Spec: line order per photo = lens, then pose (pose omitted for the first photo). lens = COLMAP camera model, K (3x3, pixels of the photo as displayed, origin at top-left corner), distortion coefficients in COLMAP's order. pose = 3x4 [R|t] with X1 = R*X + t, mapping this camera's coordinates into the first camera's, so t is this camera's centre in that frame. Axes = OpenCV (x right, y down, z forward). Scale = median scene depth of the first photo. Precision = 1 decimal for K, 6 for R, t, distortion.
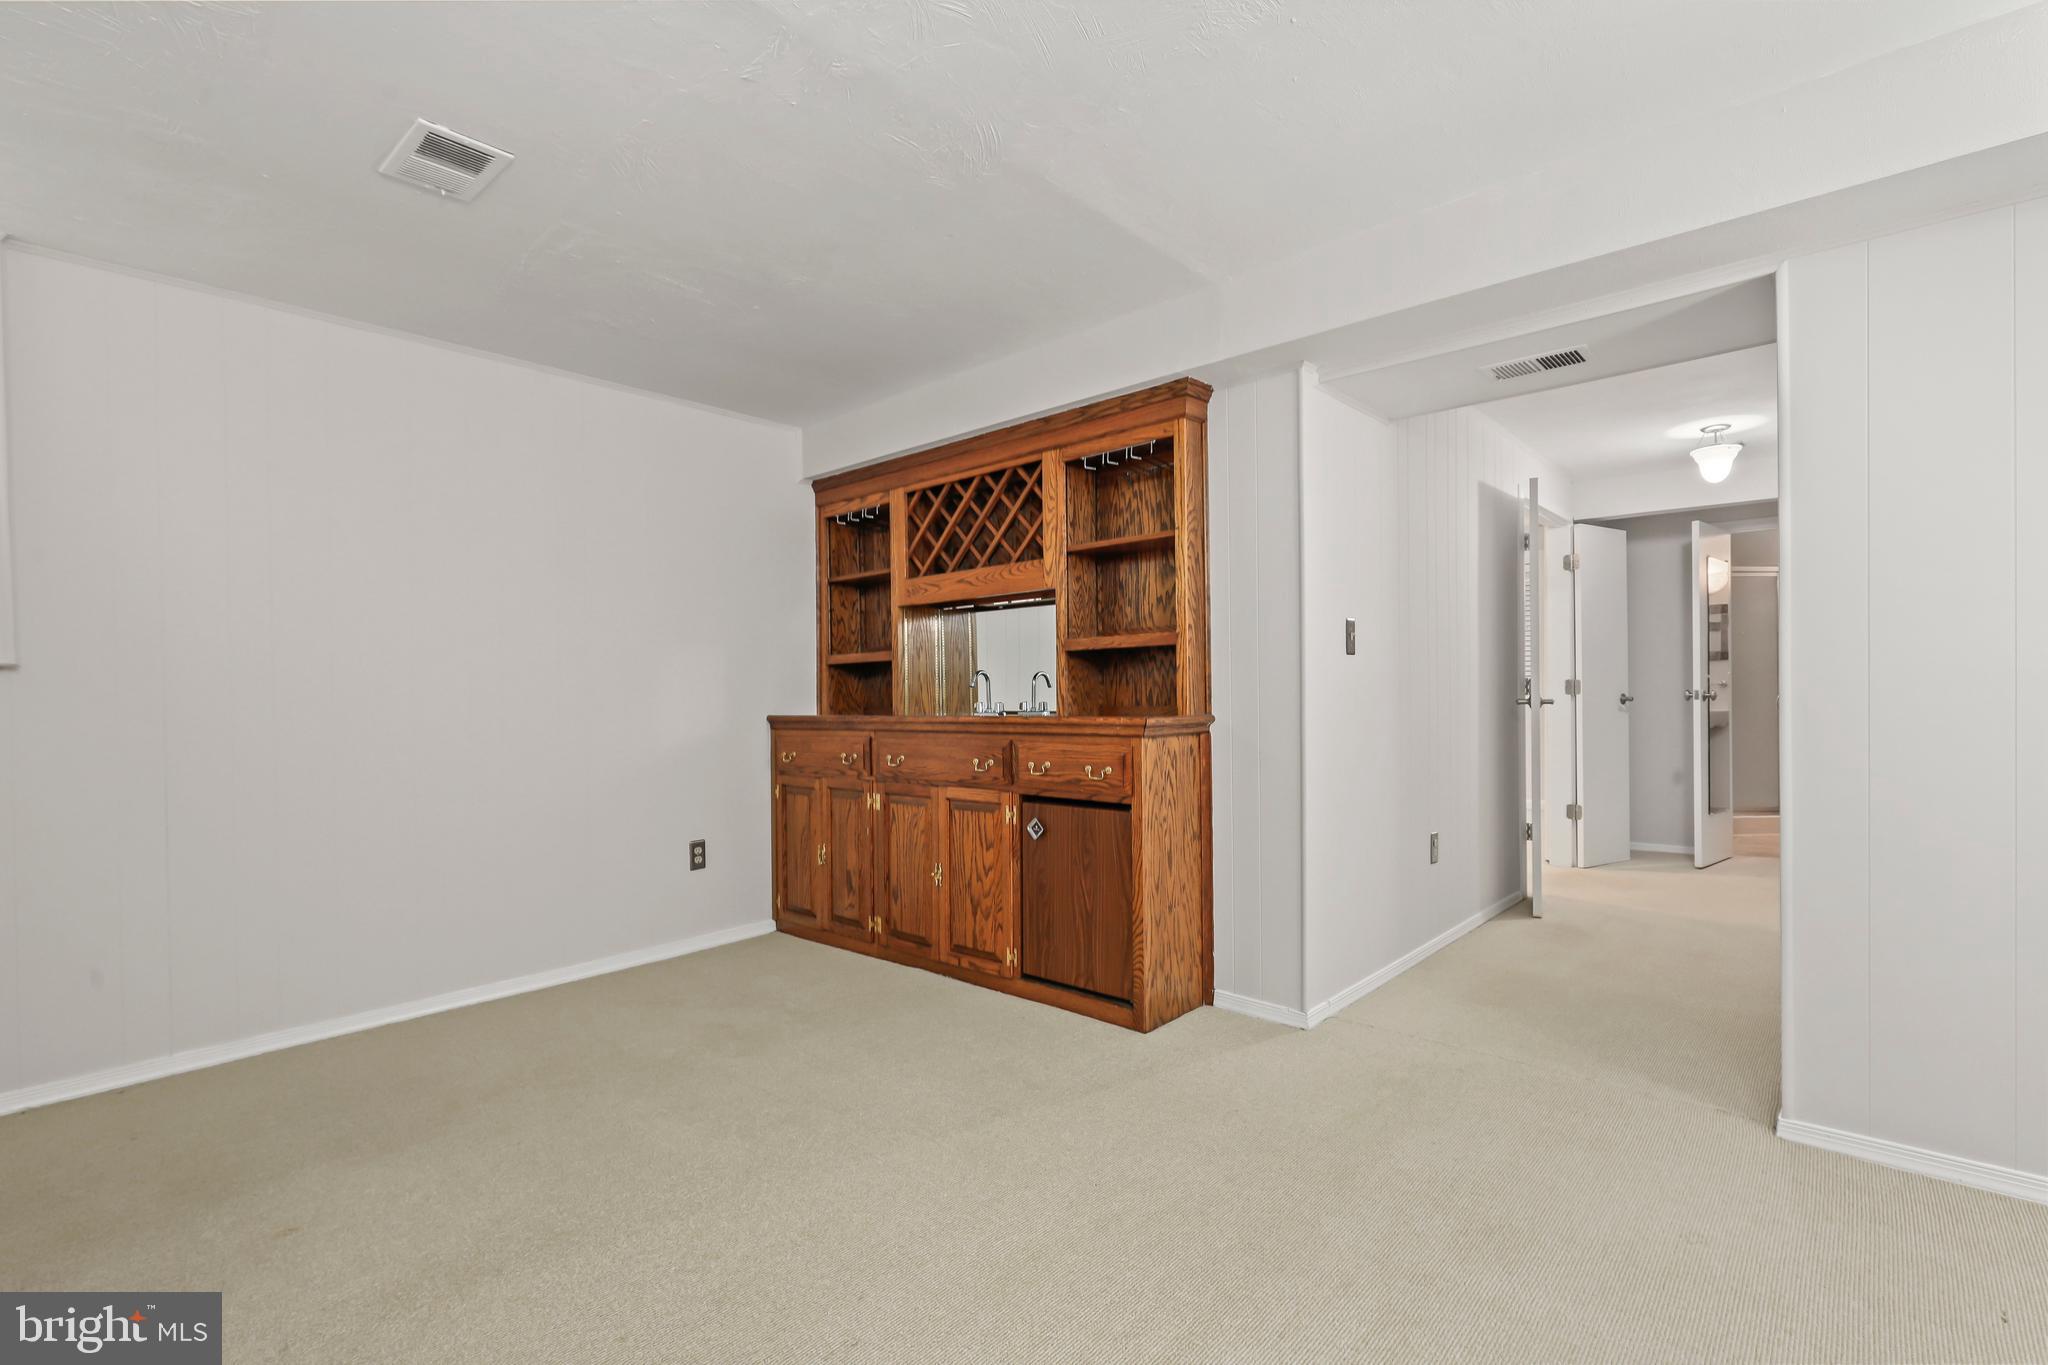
lens RADIAL K [[928.2, 0, 1017.4], [0, 928.2, 694.9], [0, 0, 1]] dist [-0.003301, 0.001578]
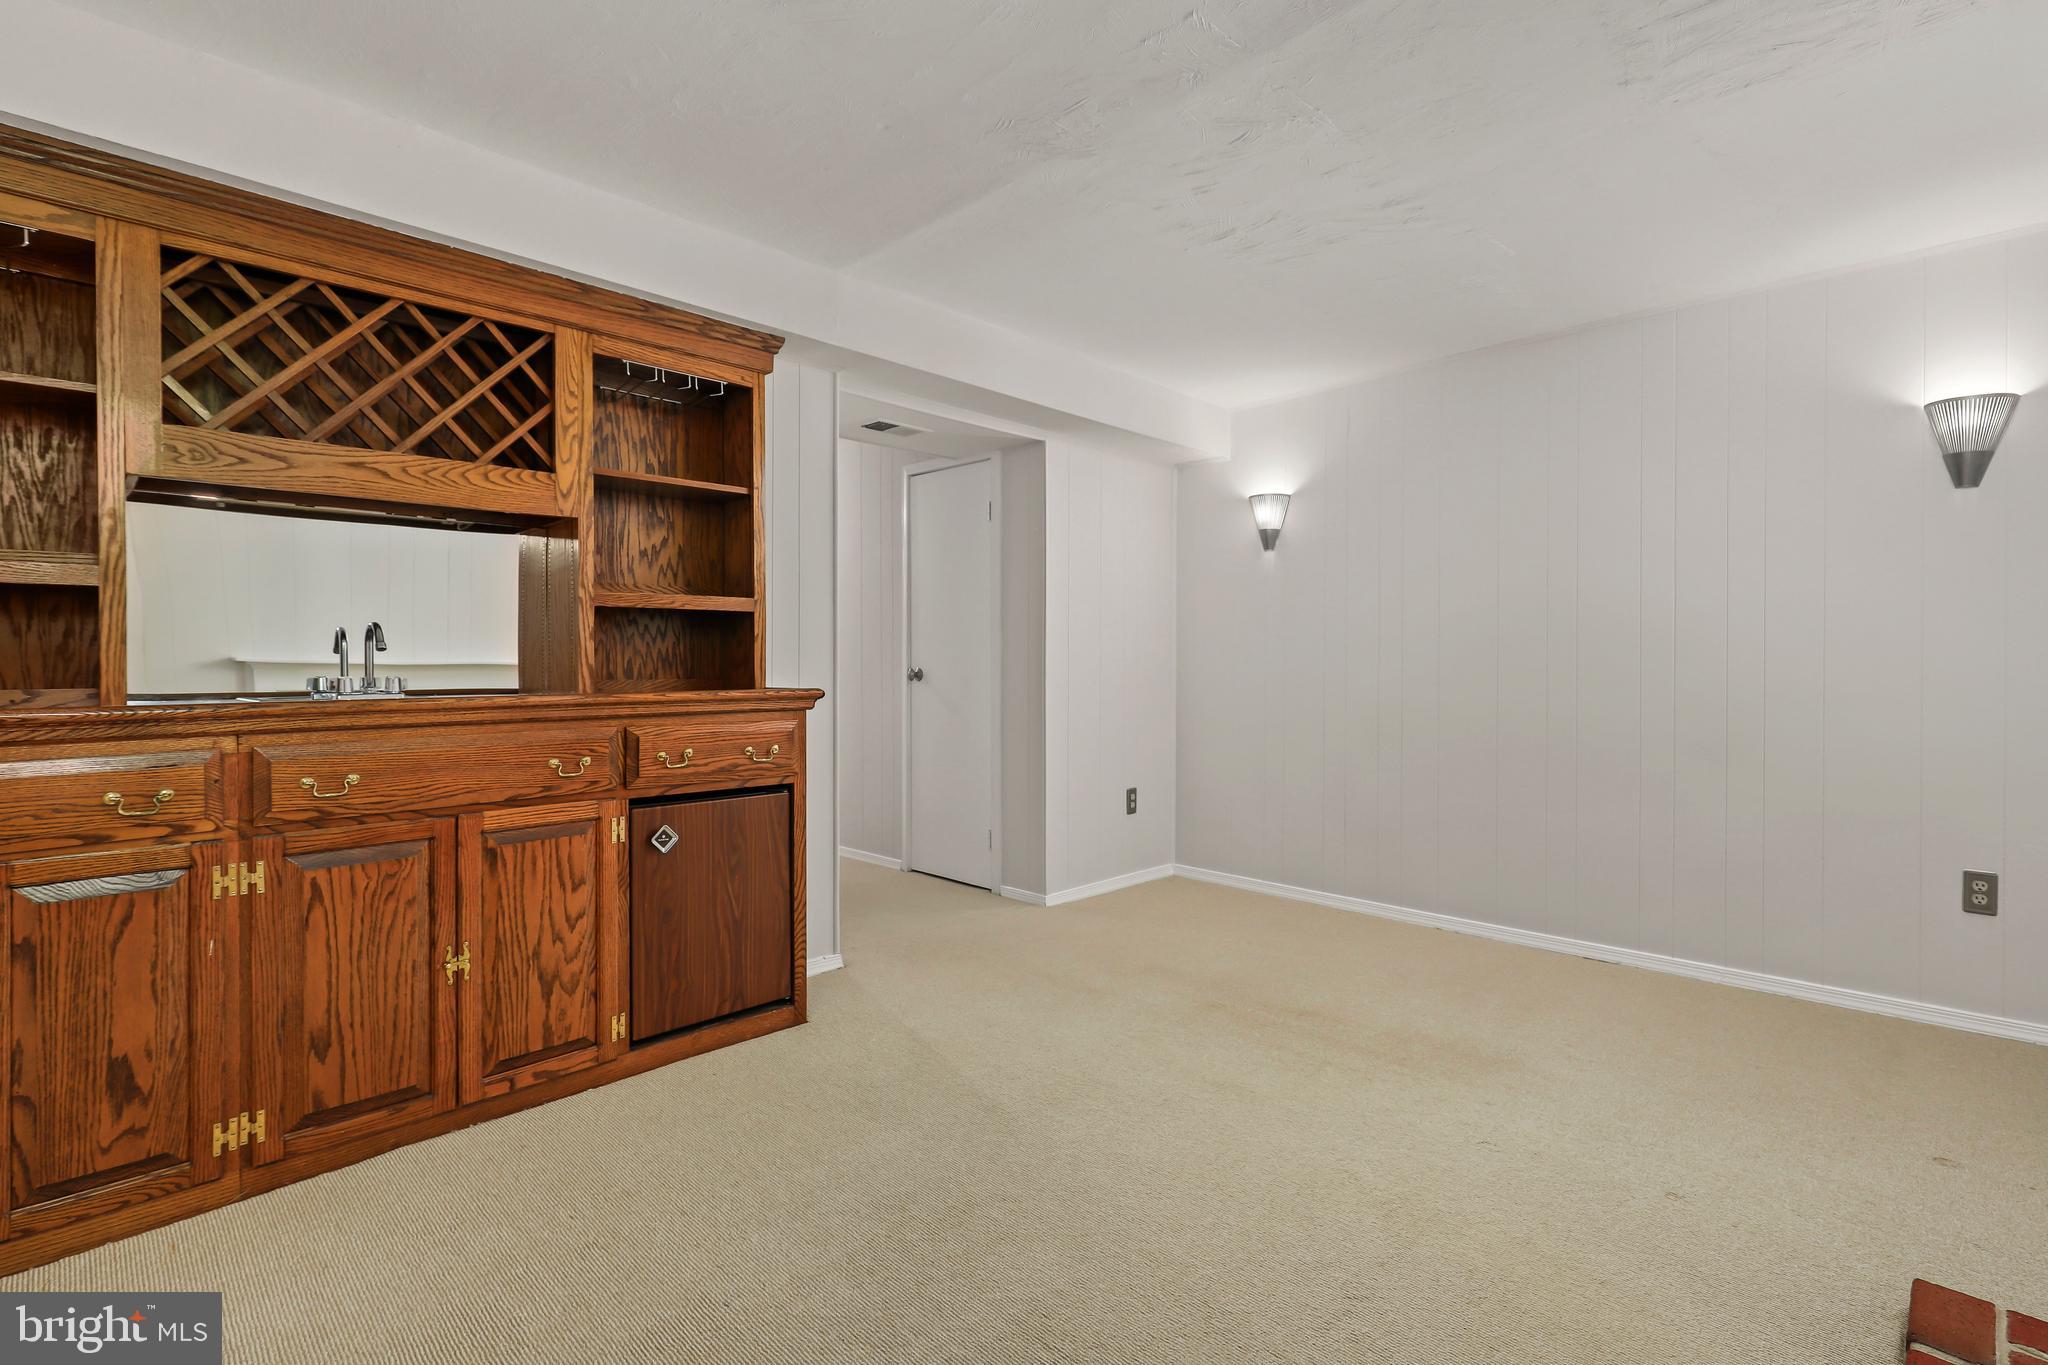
lens RADIAL K [[928.2, 0, 1017.3], [0, 928.2, 671.1], [0, 0, 1]] dist [-0.003301, 0.001578]
pose [[0.057478, 0.004306, 0.998338, -0.682693], [0.002911, 0.999986, -0.004481, 0.009461], [-0.998343, 0.003163, 0.057464, 0.623697]]
